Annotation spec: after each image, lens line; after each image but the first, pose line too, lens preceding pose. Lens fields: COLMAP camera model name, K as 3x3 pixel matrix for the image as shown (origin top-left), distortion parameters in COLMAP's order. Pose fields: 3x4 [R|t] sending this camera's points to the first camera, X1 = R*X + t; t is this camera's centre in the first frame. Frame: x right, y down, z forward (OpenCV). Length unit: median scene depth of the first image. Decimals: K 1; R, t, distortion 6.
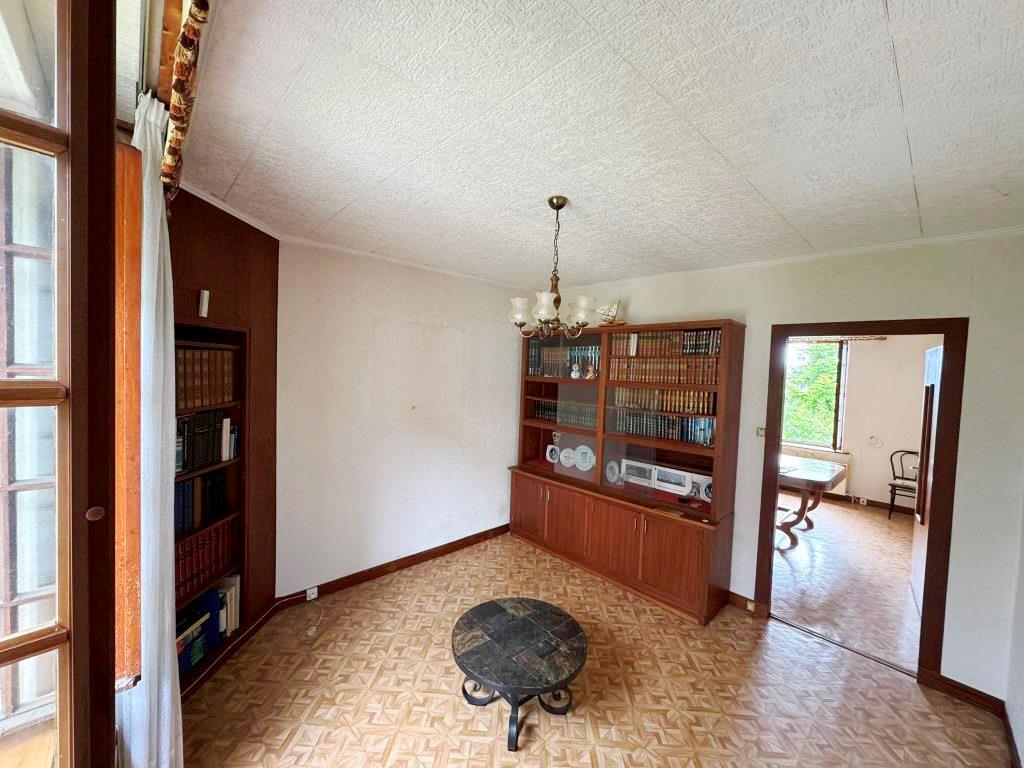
lens RADIAL K [[407.7, 0, 512.0], [0, 407.7, 384.0], [0, 0, 1]] dist [-0.000503, -0.000025]
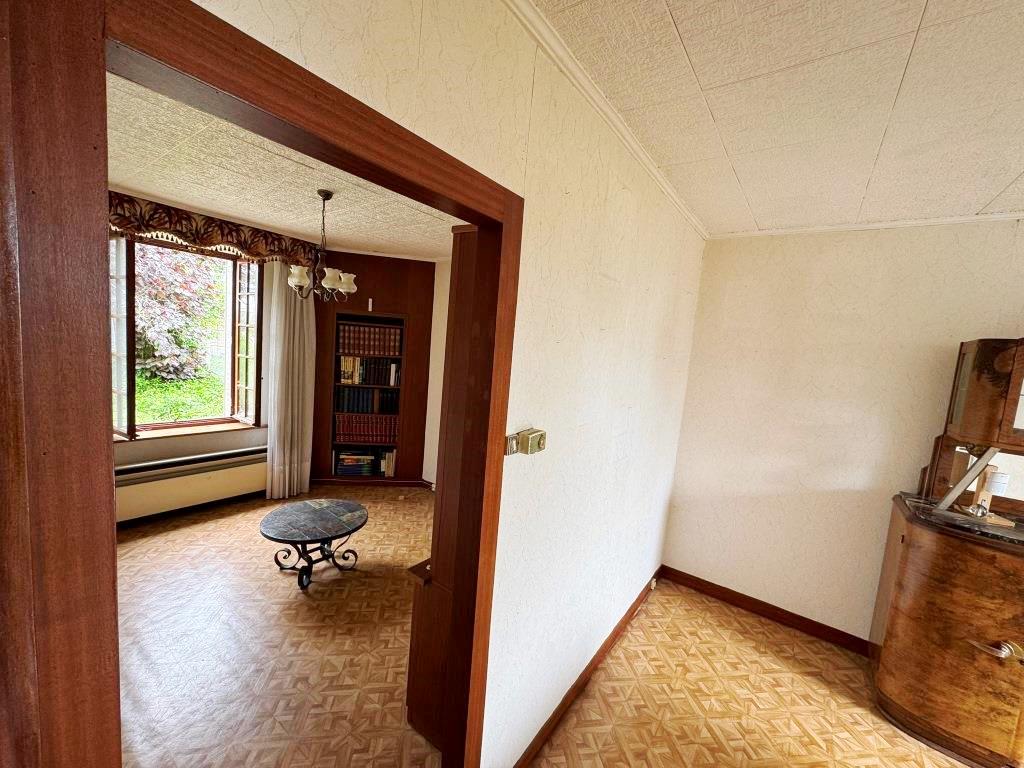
lens RADIAL K [[407.7, 0, 512.0], [0, 407.7, 384.0], [0, 0, 1]] dist [-0.000503, -0.000025]
pose [[0.198972, 0.072964, -0.977285, 1.314359], [-0.111934, 0.992390, 0.051302, 0.017337], [0.973592, 0.099184, 0.205625, 1.169617]]
